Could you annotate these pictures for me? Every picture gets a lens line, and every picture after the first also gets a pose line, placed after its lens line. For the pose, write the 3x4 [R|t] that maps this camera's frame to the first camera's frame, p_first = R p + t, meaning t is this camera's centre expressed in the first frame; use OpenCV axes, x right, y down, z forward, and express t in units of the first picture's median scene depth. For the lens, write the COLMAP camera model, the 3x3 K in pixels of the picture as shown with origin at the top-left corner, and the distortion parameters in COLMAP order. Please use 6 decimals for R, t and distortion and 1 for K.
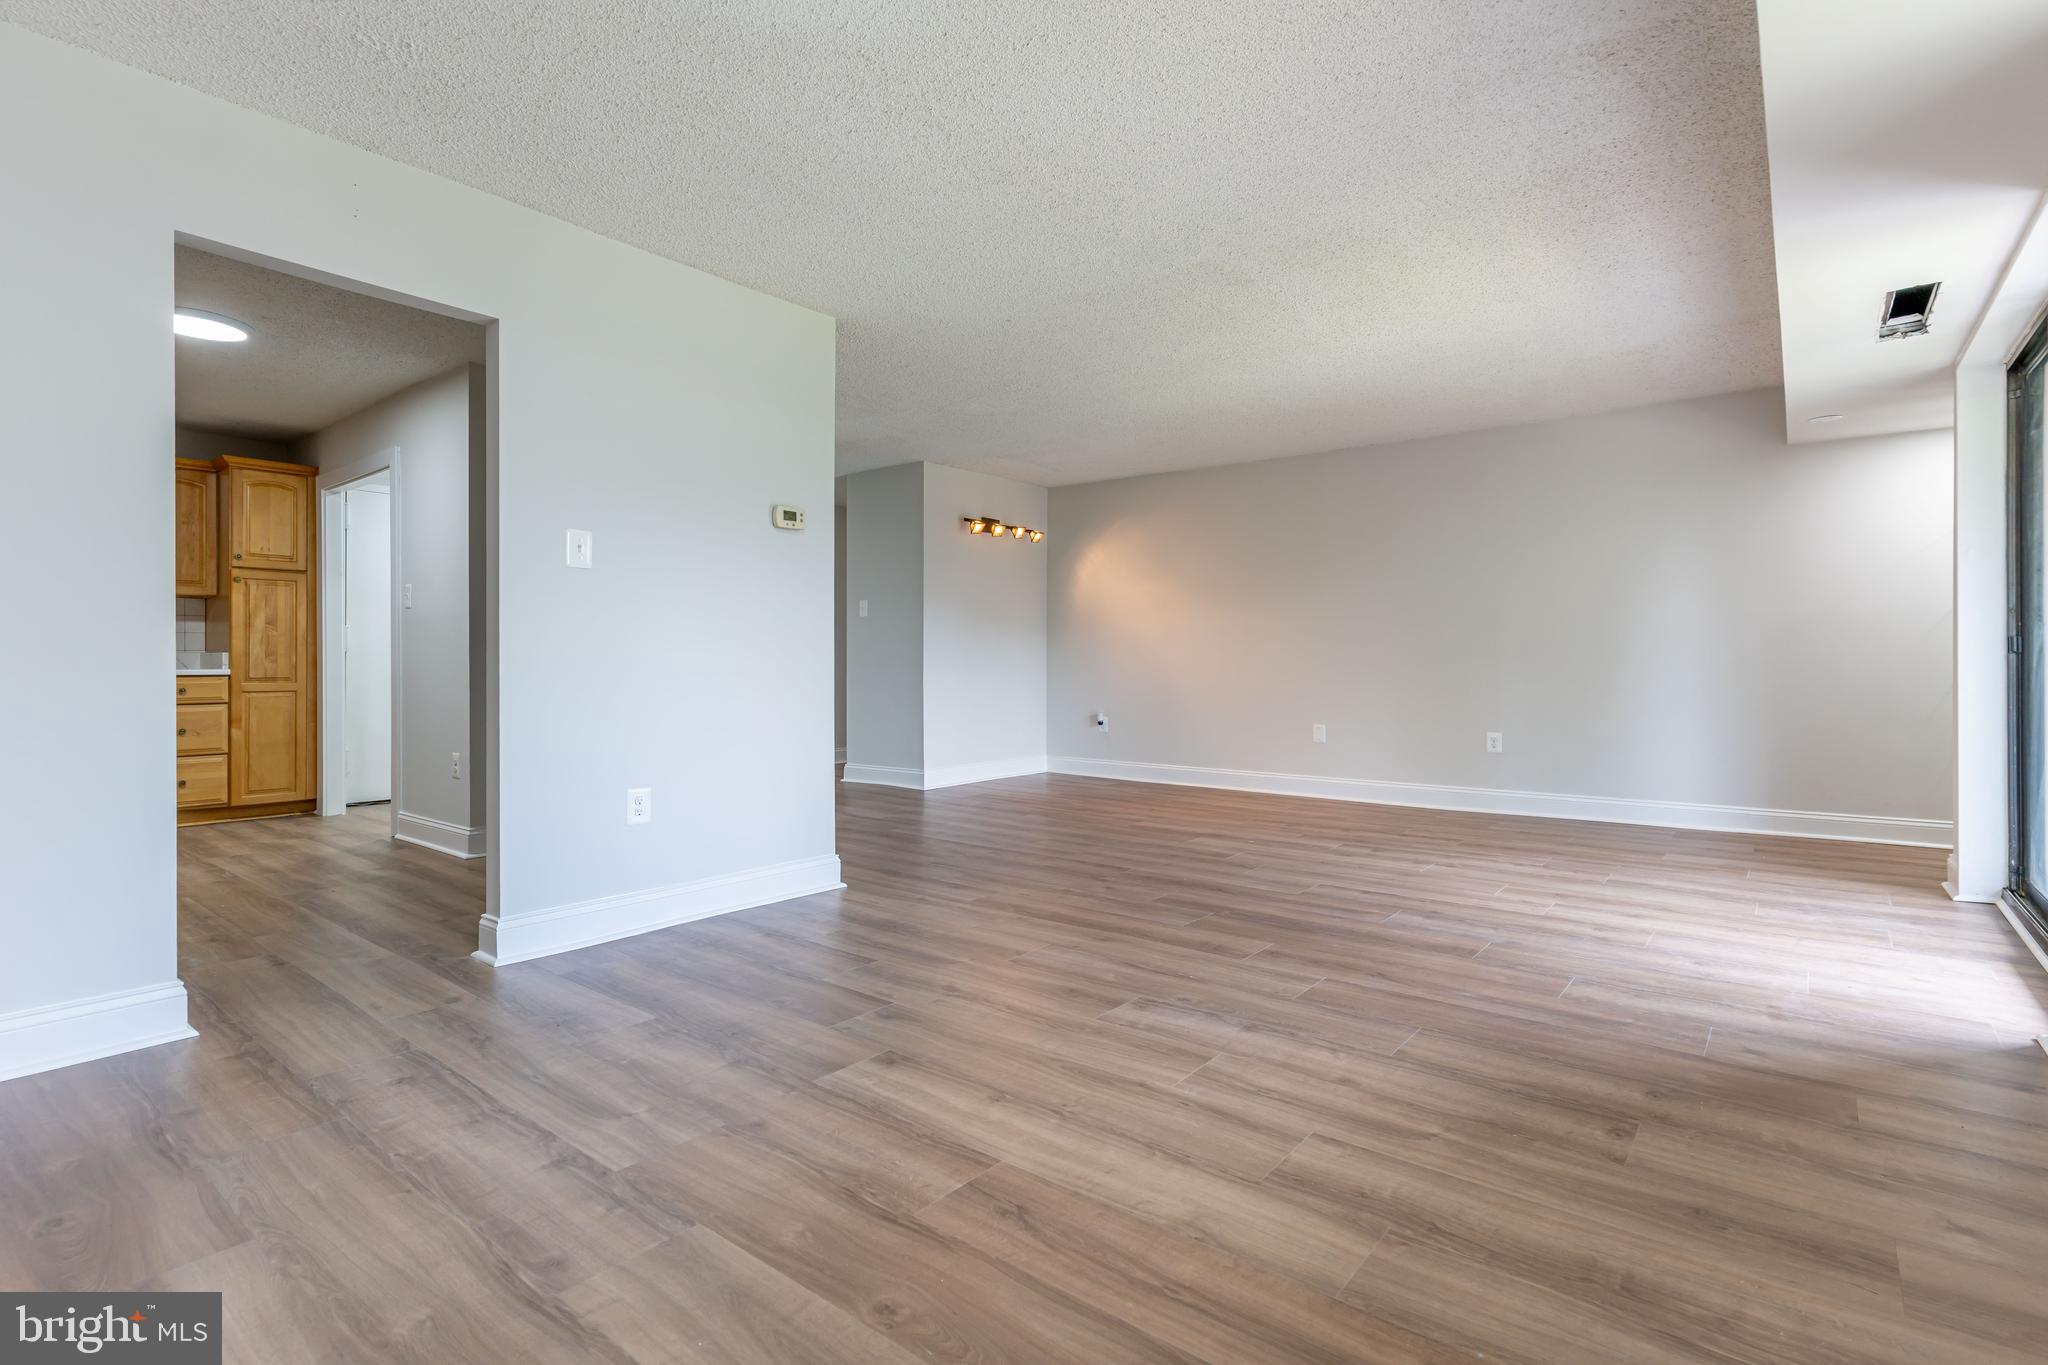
lens RADIAL K [[979.2, 0, 1027.8], [0, 979.2, 681.0], [0, 0, 1]] dist [0.001447, -0.000290]
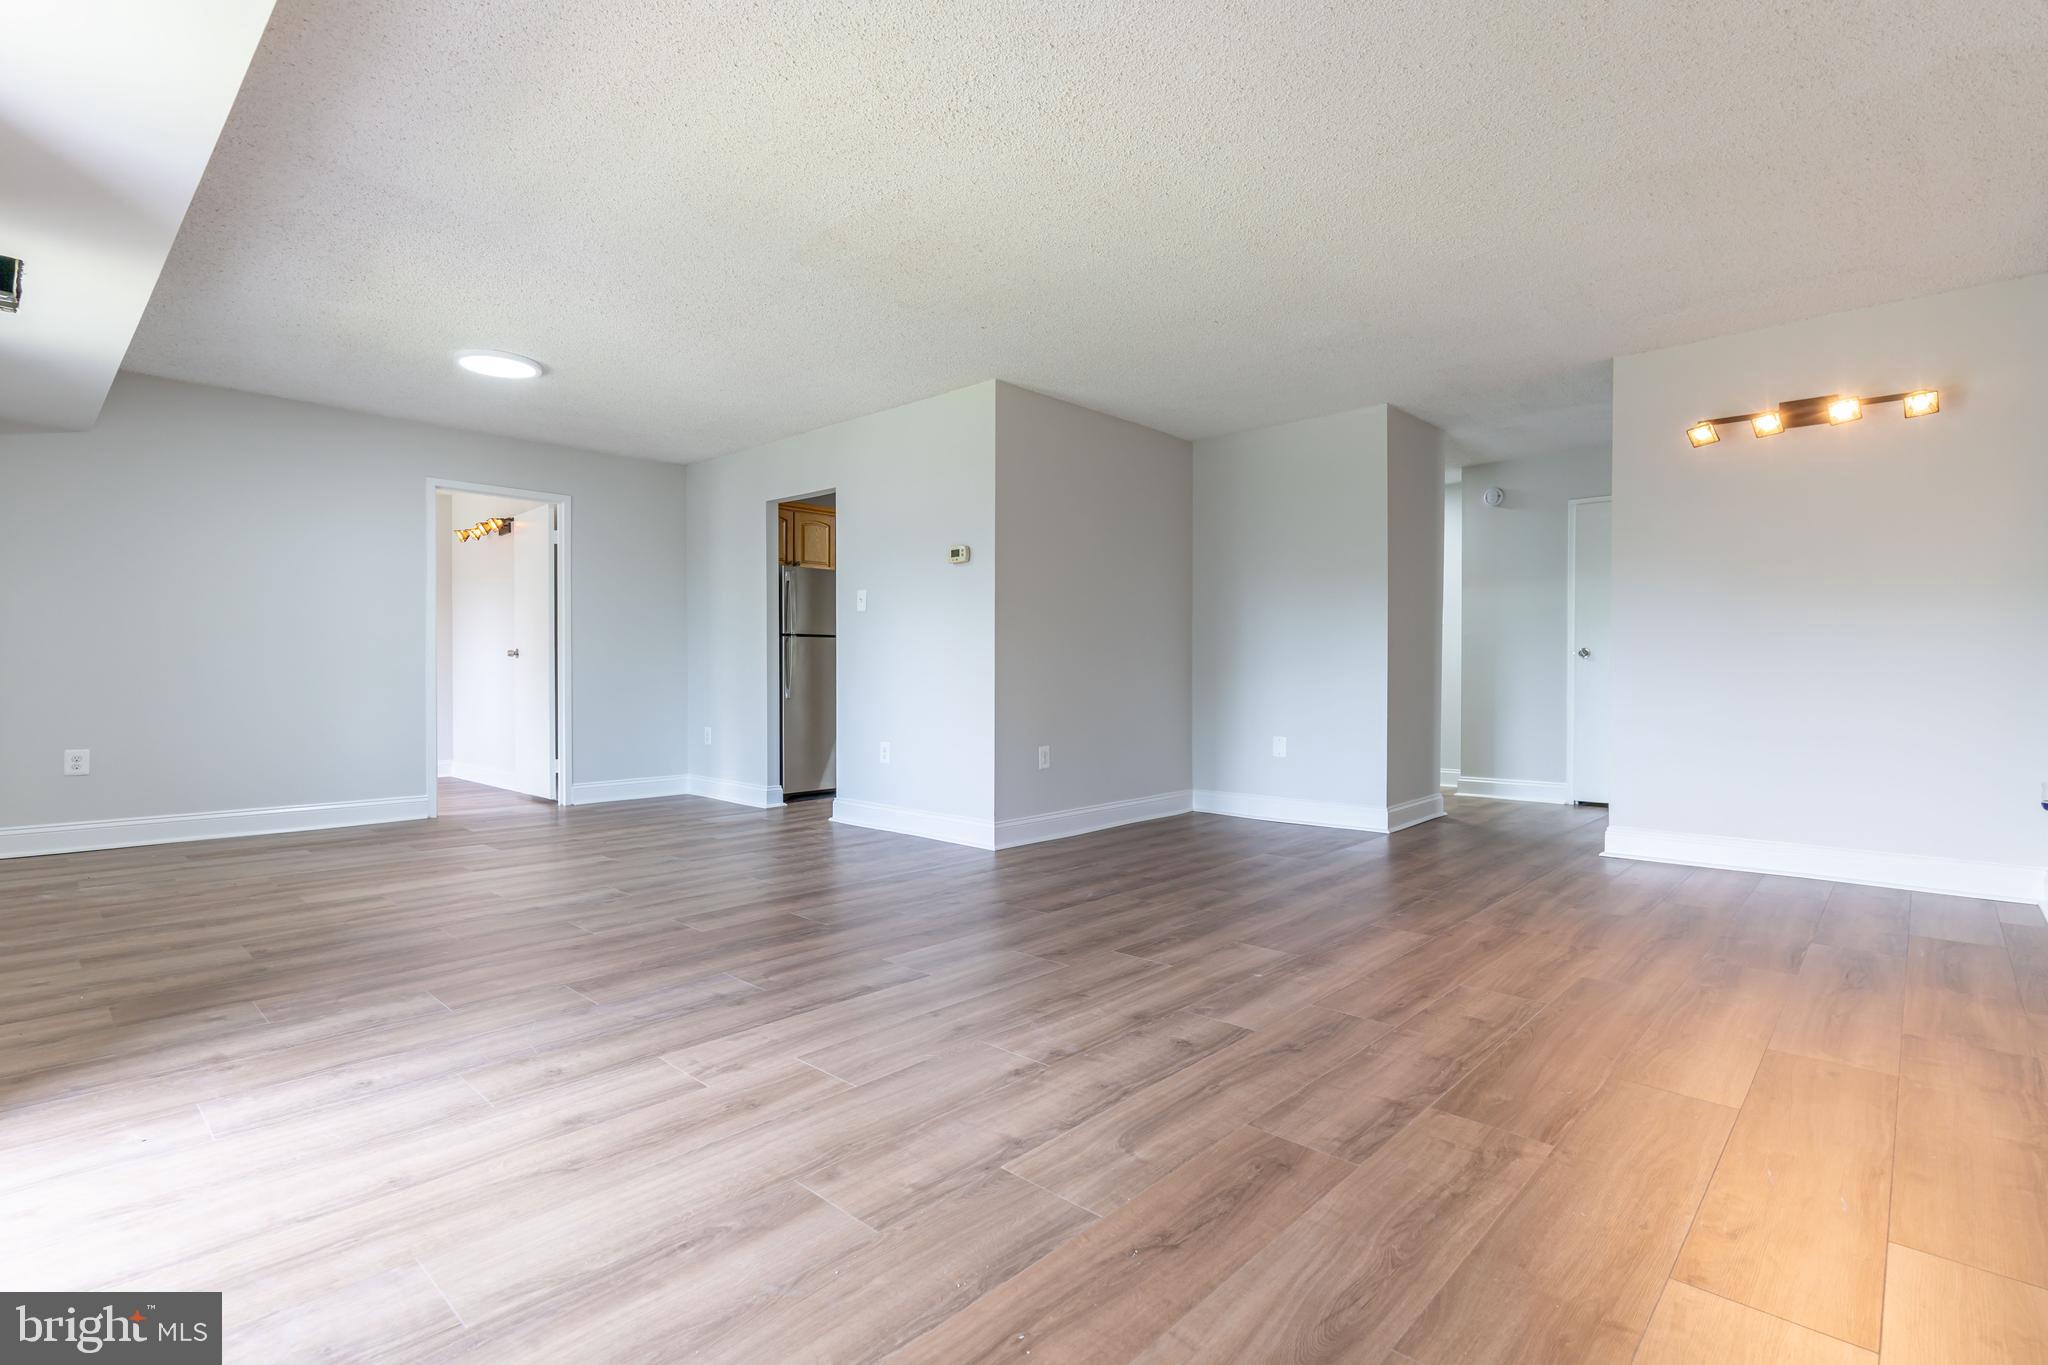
lens RADIAL K [[979.2, 0, 1029.2], [0, 979.2, 688.9], [0, 0, 1]] dist [0.001447, -0.000290]
pose [[-0.084440, 0.017448, -0.996276, 1.411926], [-0.019807, 0.999620, 0.019185, -0.017676], [0.996232, 0.021354, -0.084062, 1.609855]]
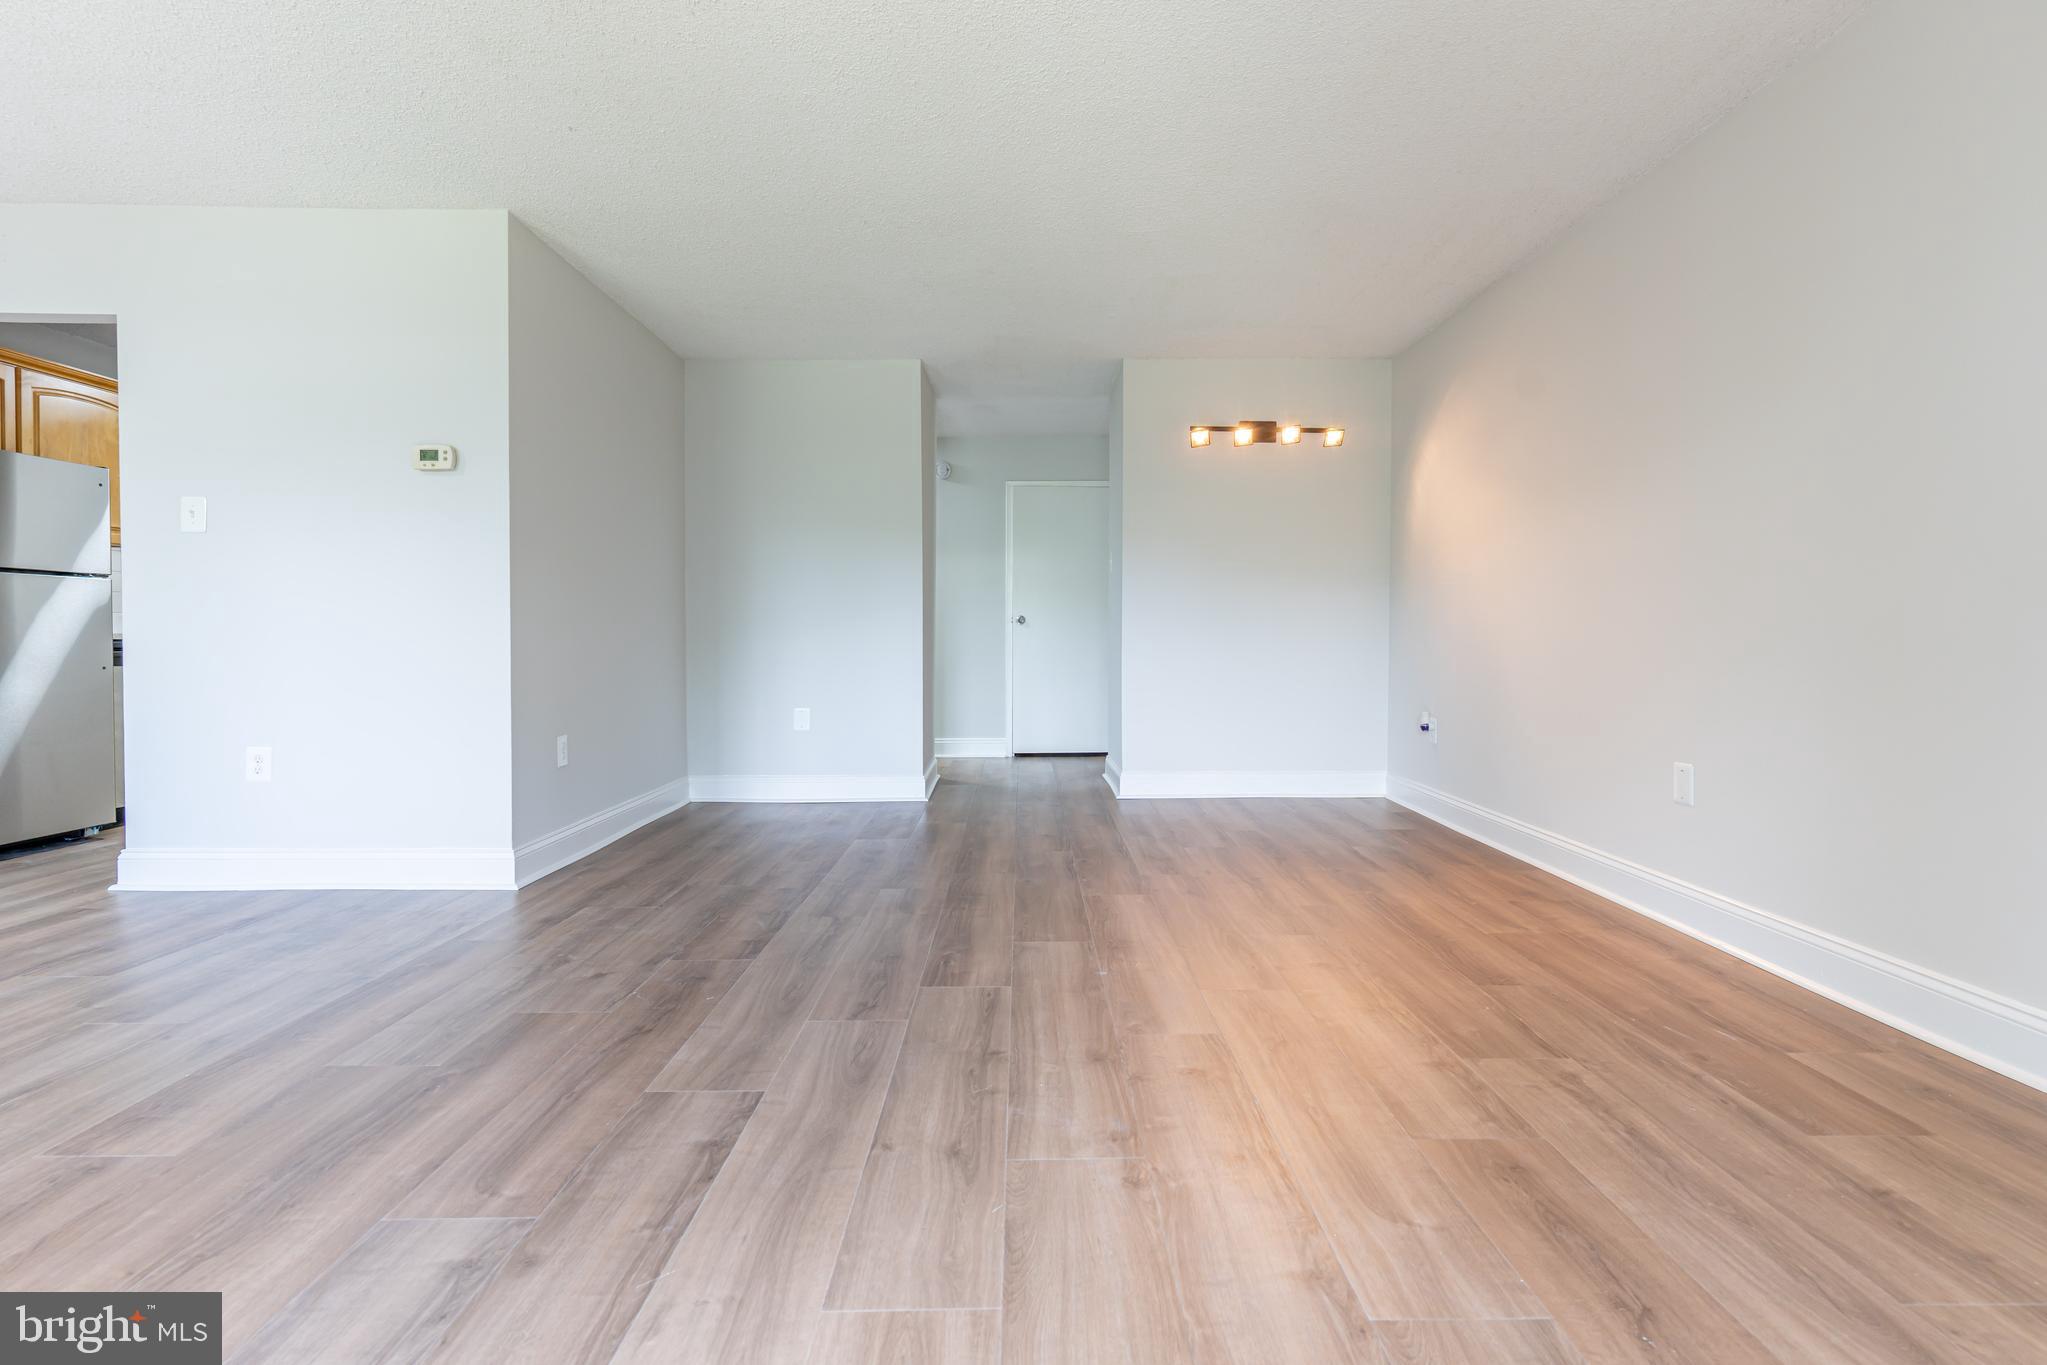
lens RADIAL K [[978.7, 0, 1049.1], [0, 978.7, 656.1], [0, 0, 1]] dist [0.001447, -0.000290]
pose [[0.634888, 0.012656, -0.772500, 1.041862], [-0.015369, 0.999875, 0.003750, 0.000112], [0.772451, 0.009492, 0.635003, 1.148841]]
